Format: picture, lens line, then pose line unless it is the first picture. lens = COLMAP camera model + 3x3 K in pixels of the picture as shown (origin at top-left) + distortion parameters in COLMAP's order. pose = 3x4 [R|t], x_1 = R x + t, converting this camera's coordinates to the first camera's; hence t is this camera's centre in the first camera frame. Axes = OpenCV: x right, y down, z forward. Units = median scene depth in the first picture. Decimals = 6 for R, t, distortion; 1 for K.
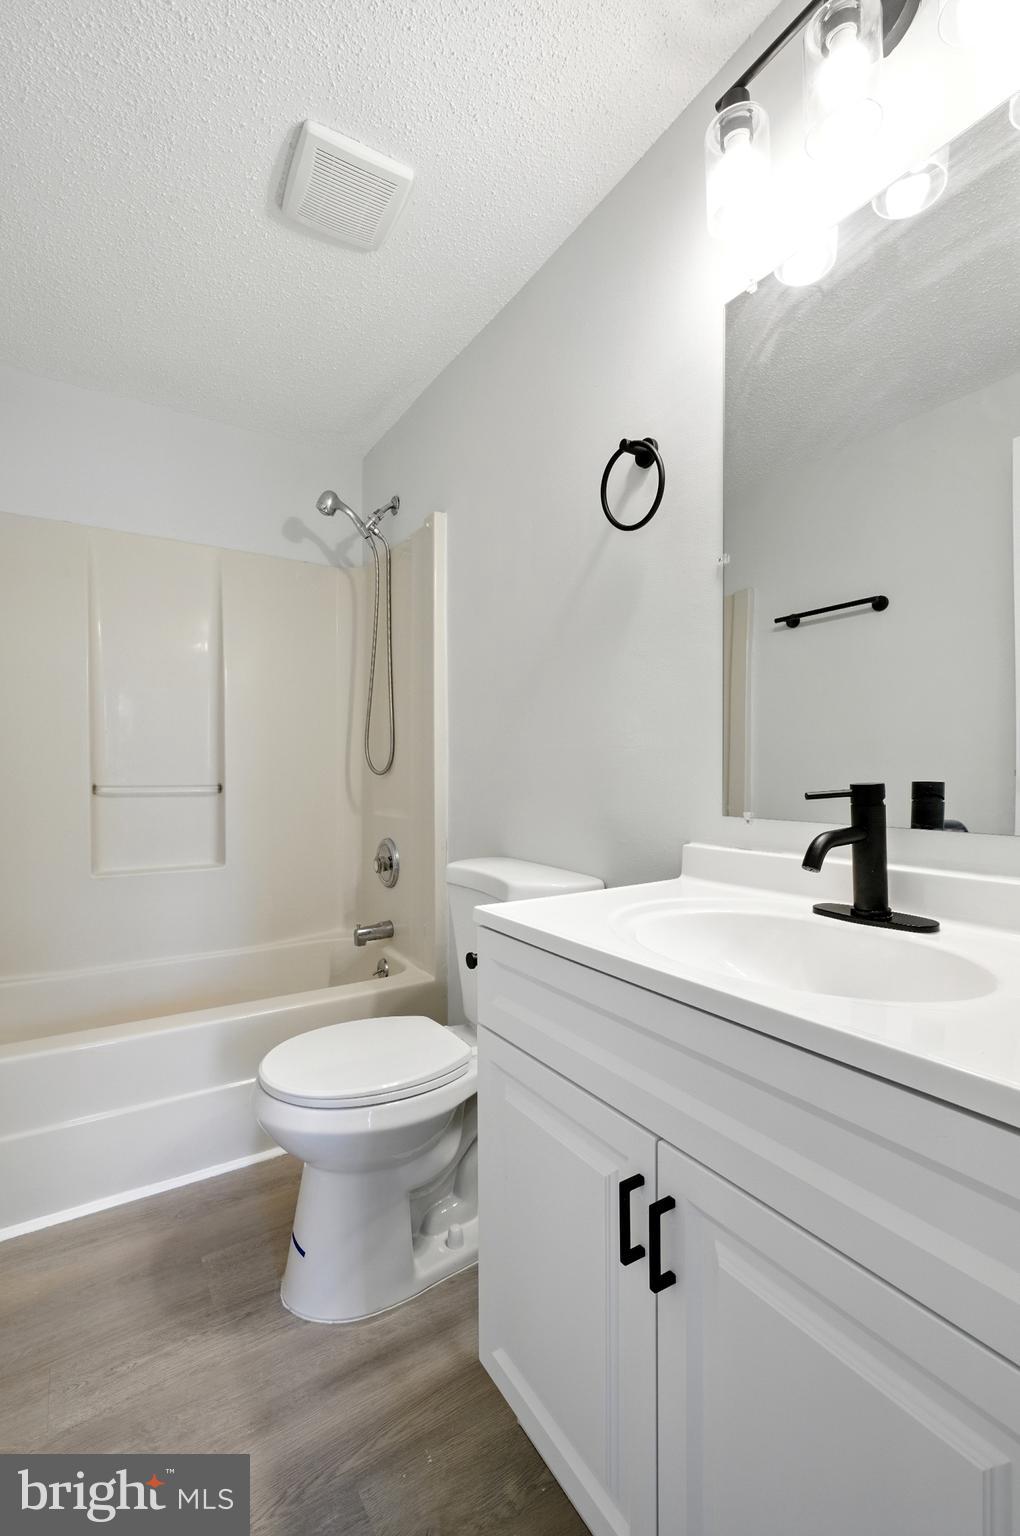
lens RADIAL K [[657.3, 0, 502.5], [0, 657.3, 751.5], [0, 0, 1]] dist [-0.015454, 0.006512]
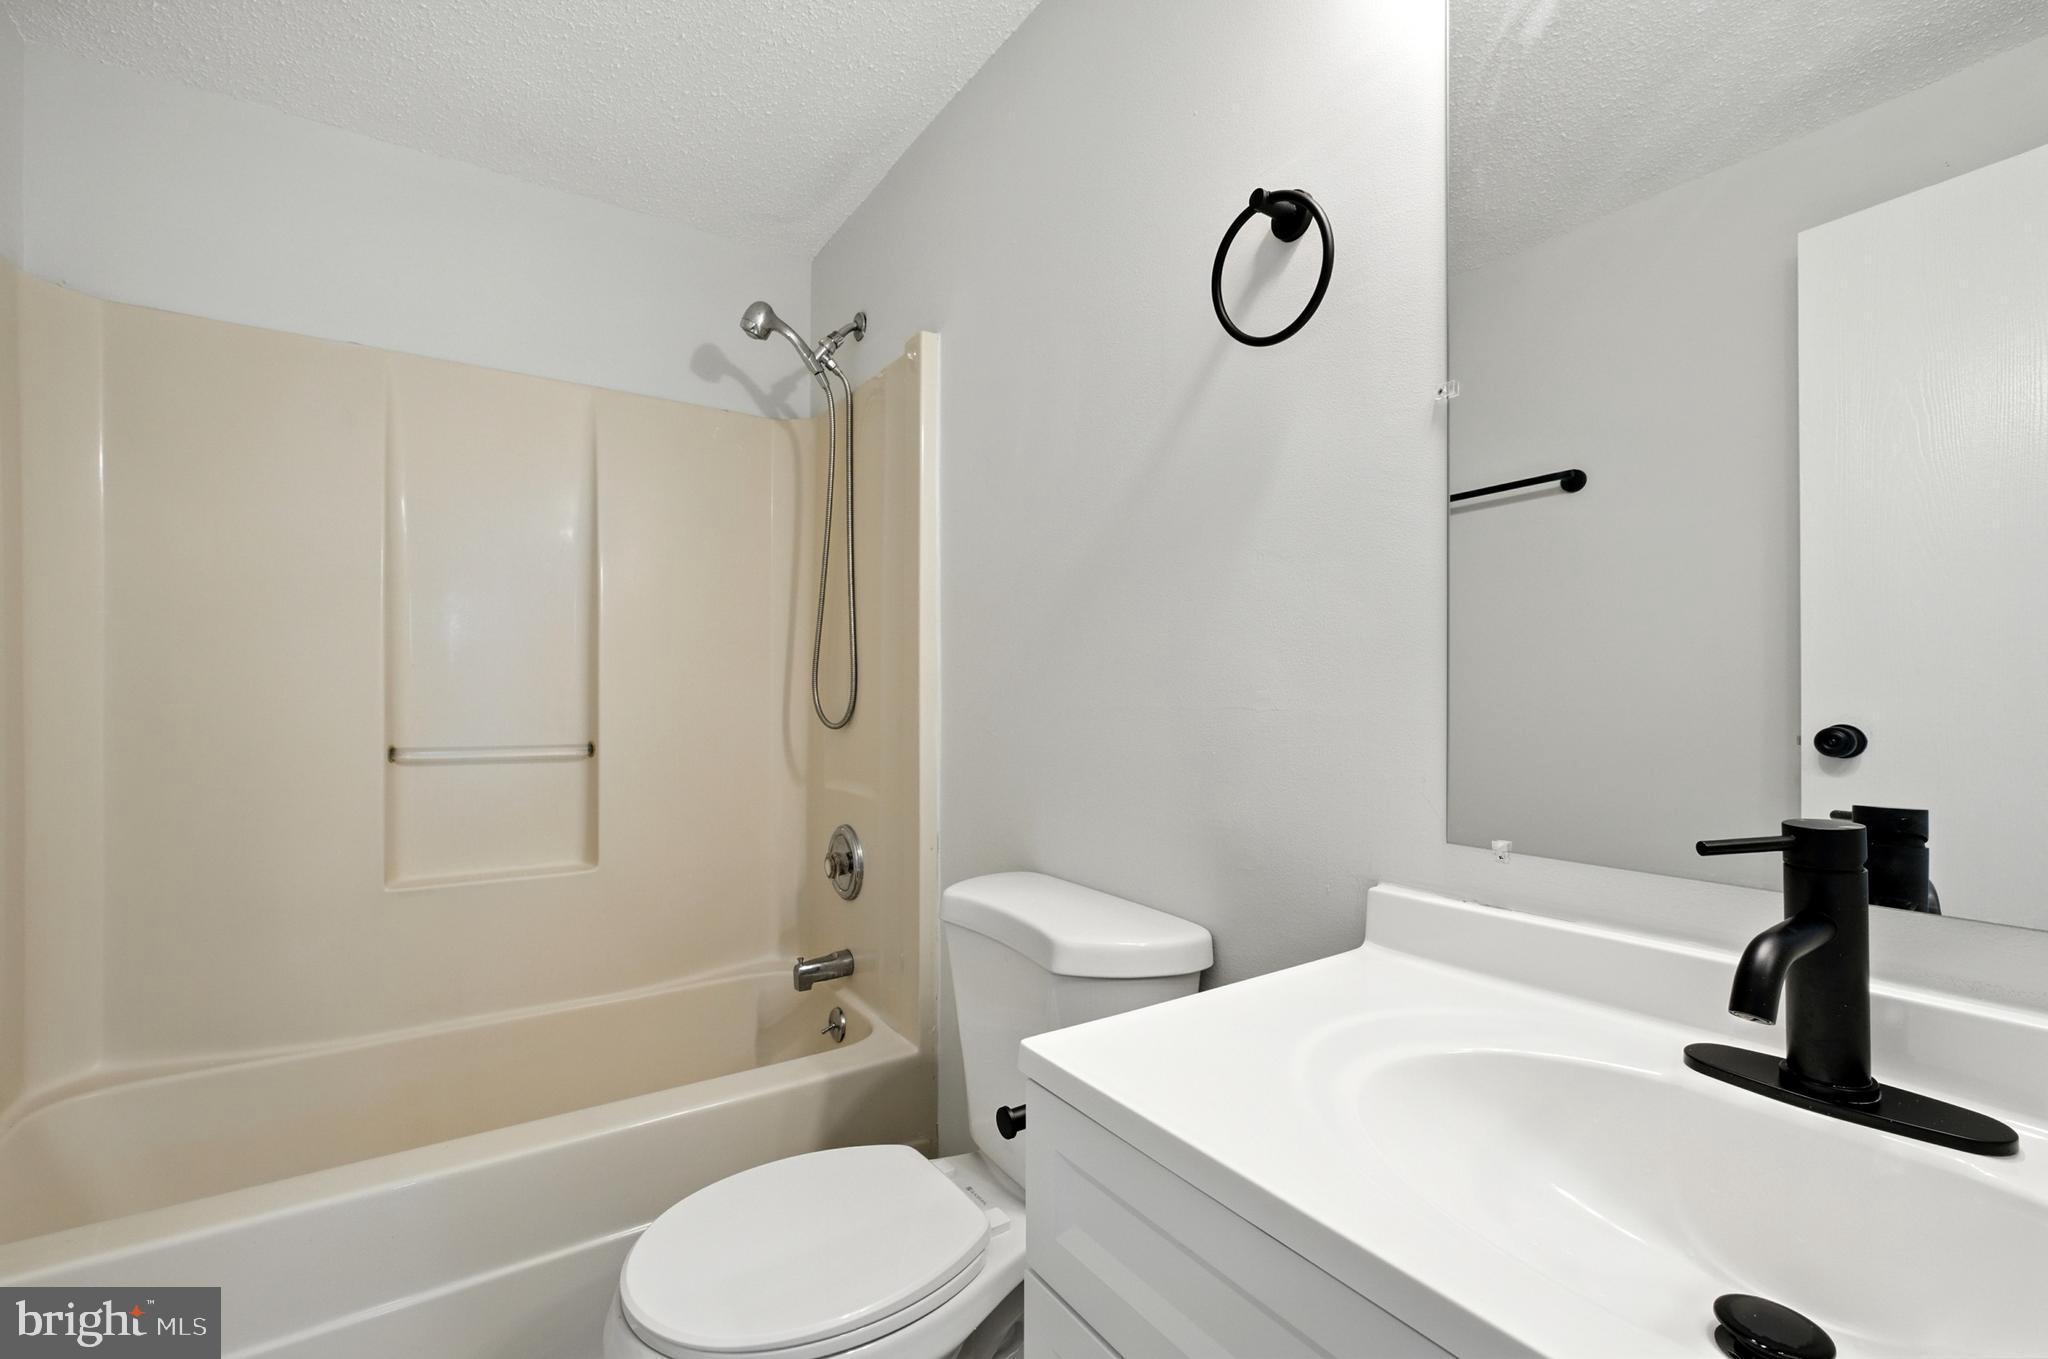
lens RADIAL K [[876.4, 0, 1015.3], [0, 876.4, 679.8], [0, 0, 1]] dist [-0.015454, 0.006512]
pose [[0.999764, 0.006460, 0.020764, -0.023078], [-0.006490, 0.999978, 0.001335, -0.018375], [-0.020755, -0.001470, 0.999784, 0.112428]]
